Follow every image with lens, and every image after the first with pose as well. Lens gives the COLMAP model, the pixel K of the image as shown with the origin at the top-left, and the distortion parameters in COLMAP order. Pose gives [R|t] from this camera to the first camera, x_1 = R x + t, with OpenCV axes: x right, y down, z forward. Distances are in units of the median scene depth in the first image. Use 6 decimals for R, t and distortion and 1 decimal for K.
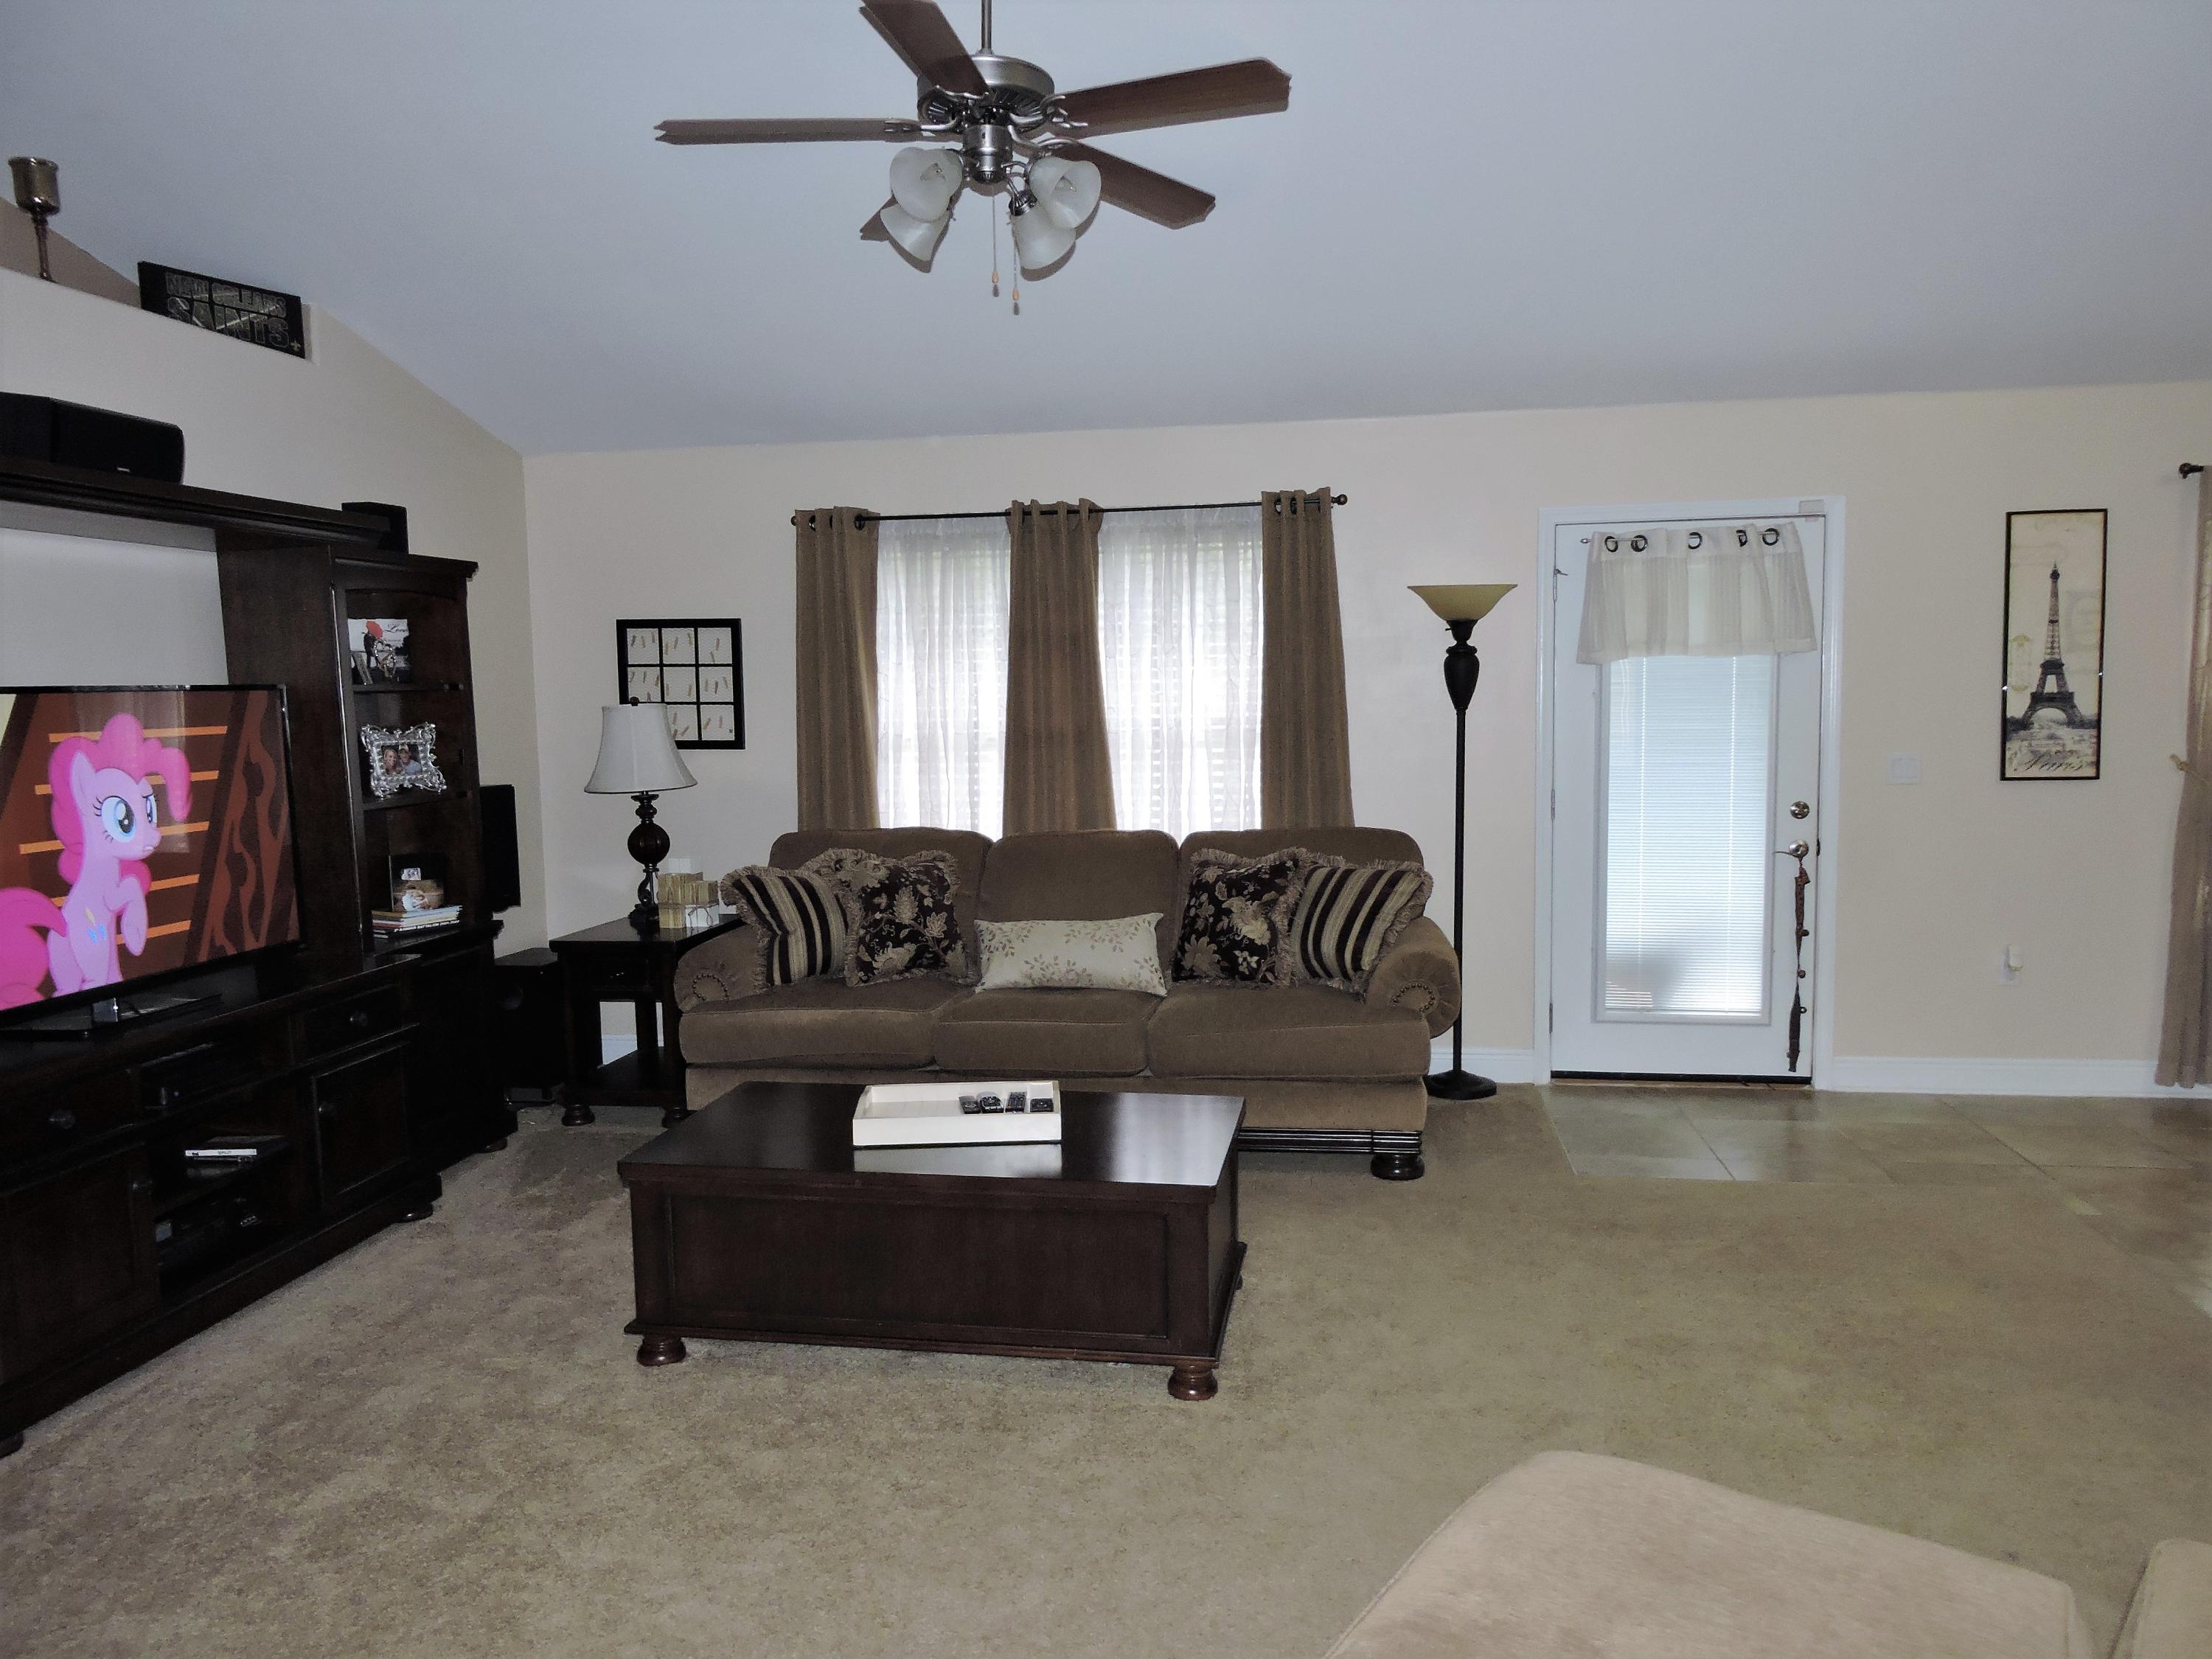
lens RADIAL K [[1594.4, 0, 1108.4], [0, 1594.4, 835.0], [0, 0, 1]] dist [0.006352, -0.002417]
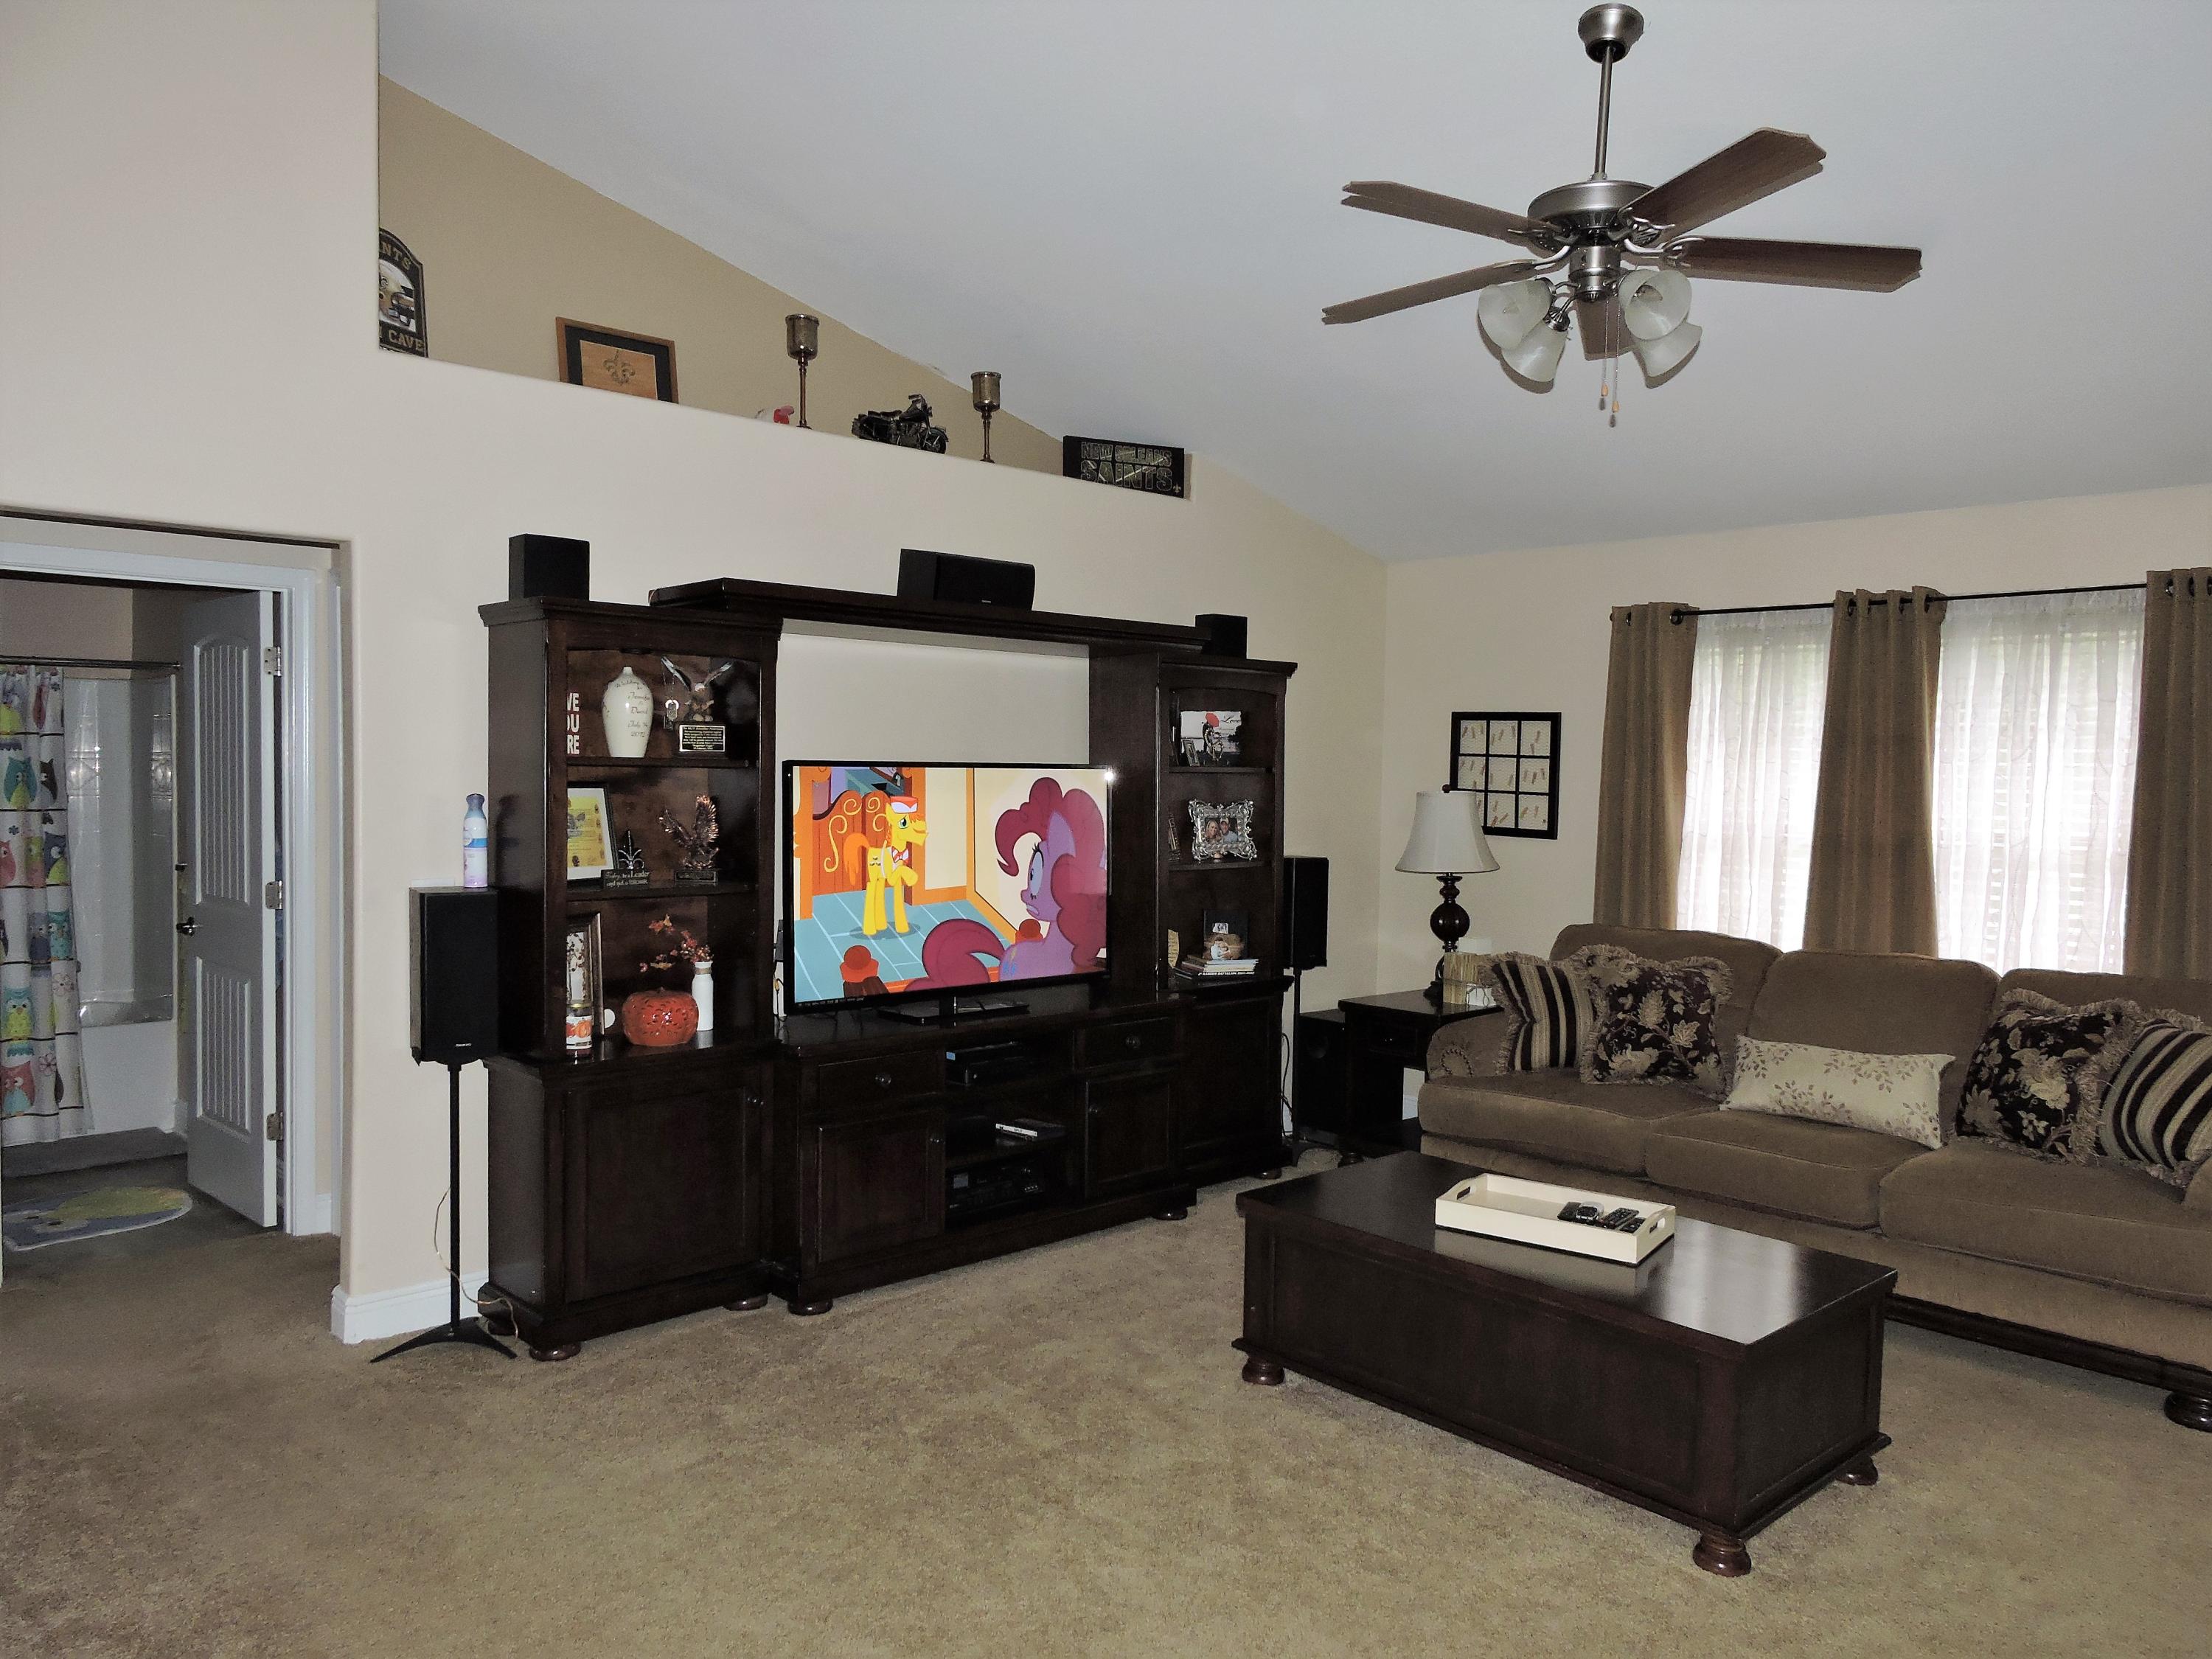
lens RADIAL K [[1594.4, 0, 1106.1], [0, 1594.4, 833.3], [0, 0, 1]] dist [0.006352, -0.002417]
pose [[0.790760, 0.060063, -0.609172, 0.209728], [-0.090761, 0.995679, -0.019643, -0.014289], [0.605360, 0.070822, 0.792794, 0.016882]]
